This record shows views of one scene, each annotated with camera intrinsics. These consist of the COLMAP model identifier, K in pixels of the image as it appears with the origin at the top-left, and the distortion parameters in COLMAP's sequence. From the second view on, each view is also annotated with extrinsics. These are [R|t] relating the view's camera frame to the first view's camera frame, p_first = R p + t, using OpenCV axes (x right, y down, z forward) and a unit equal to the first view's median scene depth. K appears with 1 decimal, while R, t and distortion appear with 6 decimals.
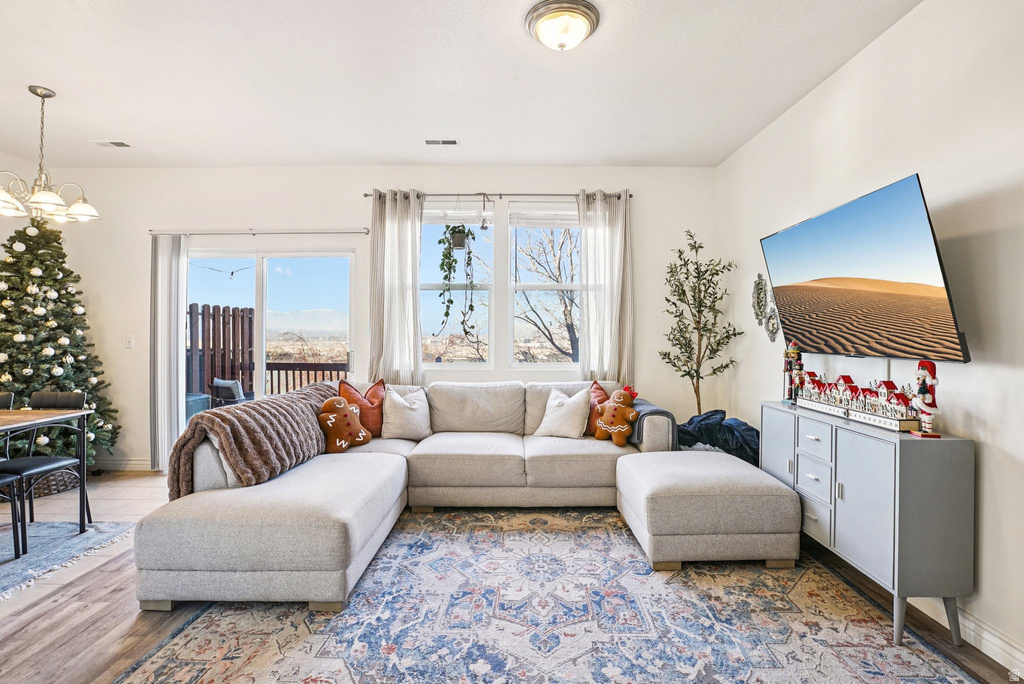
lens RADIAL K [[485.3, 0, 513.7], [0, 485.3, 328.3], [0, 0, 1]] dist [-0.048496, 0.016630]
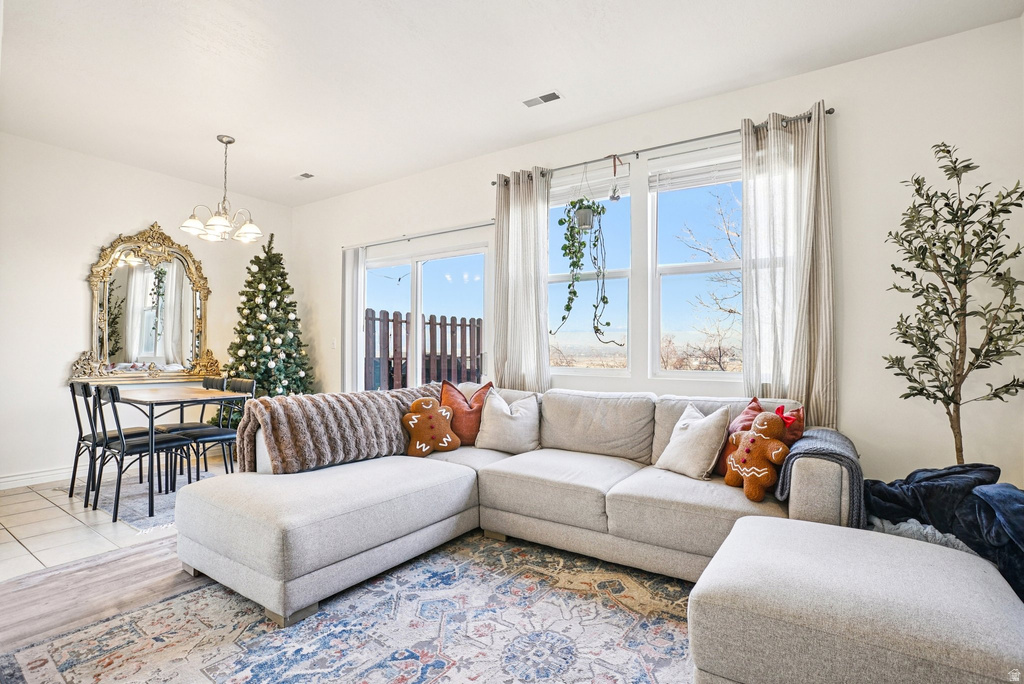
lens RADIAL K [[485.3, 0, 517.8], [0, 485.3, 347.5], [0, 0, 1]] dist [-0.051971, 0.020884]
pose [[0.834360, 0.002100, -0.551216, 0.286508], [0.000964, 0.999986, 0.005268, 0.039399], [0.551219, -0.004927, 0.834346, 0.295325]]
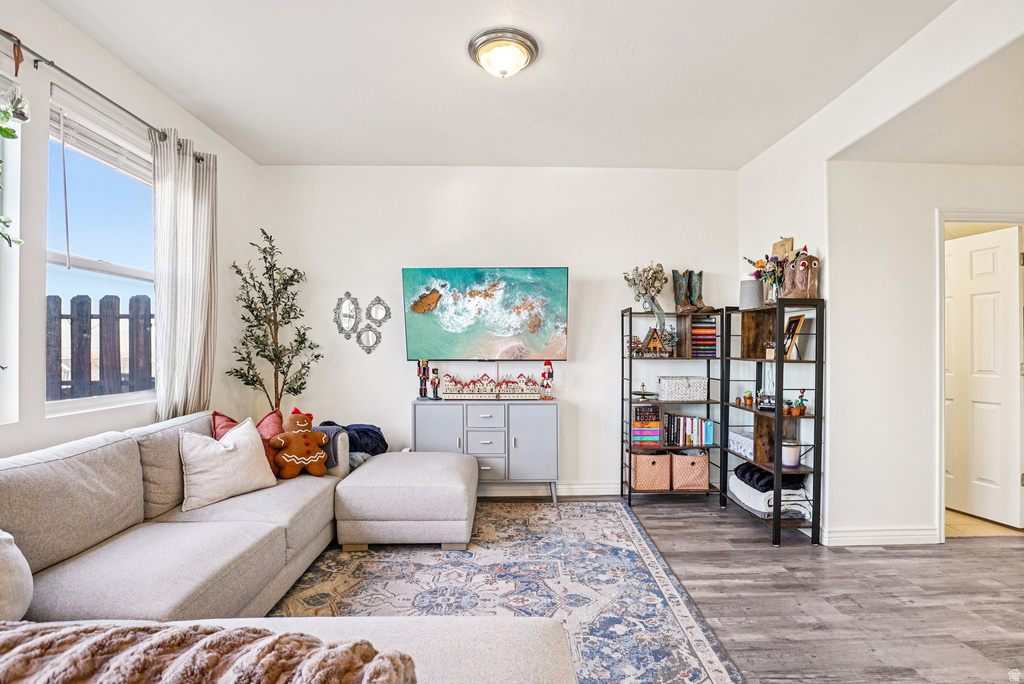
lens RADIAL K [[490.5, 0, 514.2], [0, 490.5, 343.0], [0, 0, 1]] dist [-0.060969, 0.027523]
pose [[-0.025919, 0.008411, 0.999629, -0.617315], [-0.012607, 0.999882, -0.008740, 0.007836], [-0.999585, -0.012828, -0.025810, 0.635526]]
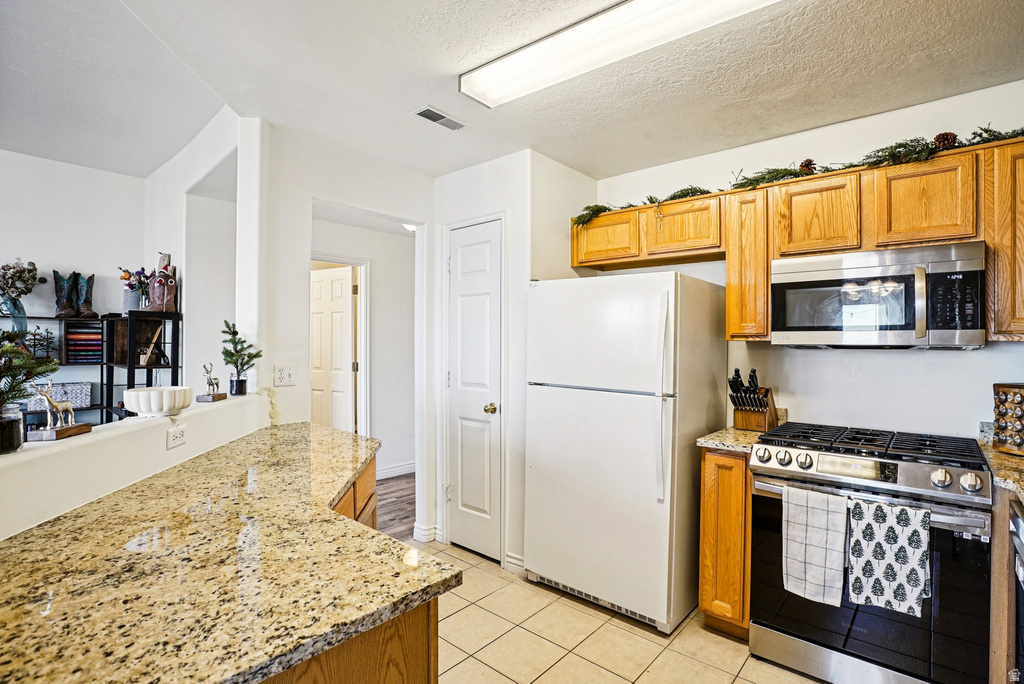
lens RADIAL K [[490.5, 0, 514.2], [0, 490.5, 343.0], [0, 0, 1]] dist [-0.060969, 0.027523]
pose [[-0.759707, -0.006115, 0.650236, -0.935596], [-0.012277, 0.999912, -0.004942, -0.024736], [-0.650149, -0.011738, -0.759716, 0.372700]]
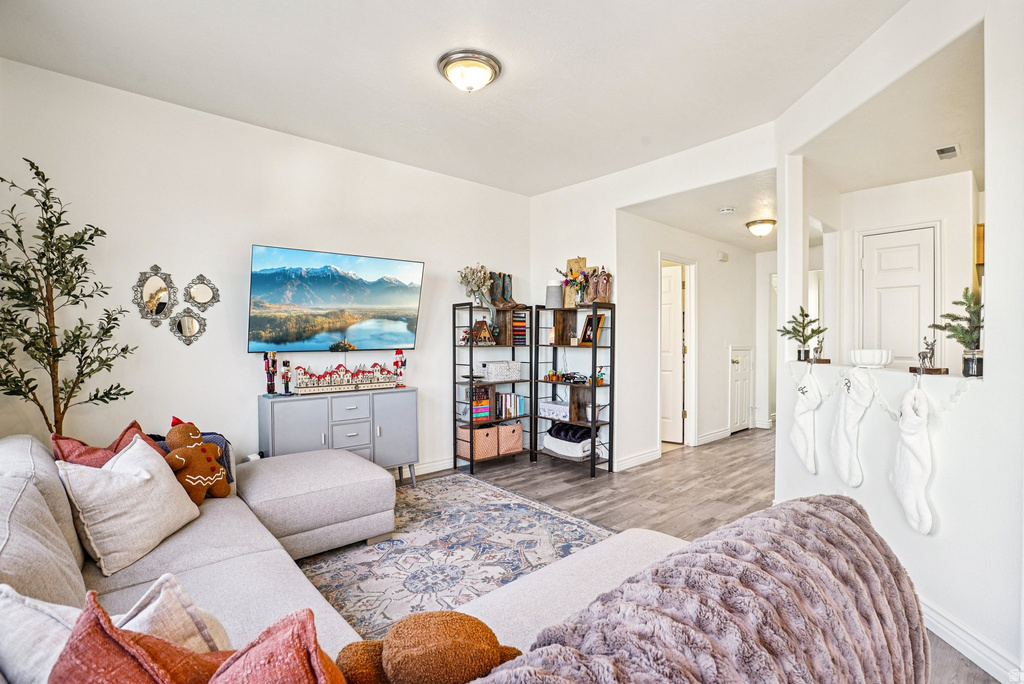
lens RADIAL K [[484.4, 0, 522.2], [0, 484.4, 338.2], [0, 0, 1]] dist [-0.054772, 0.020647]
pose [[-0.677791, -0.002702, 0.735249, -0.540707], [-0.009334, 0.999944, -0.004929, 0.012578], [-0.735195, -0.010204, -0.677779, 1.077875]]
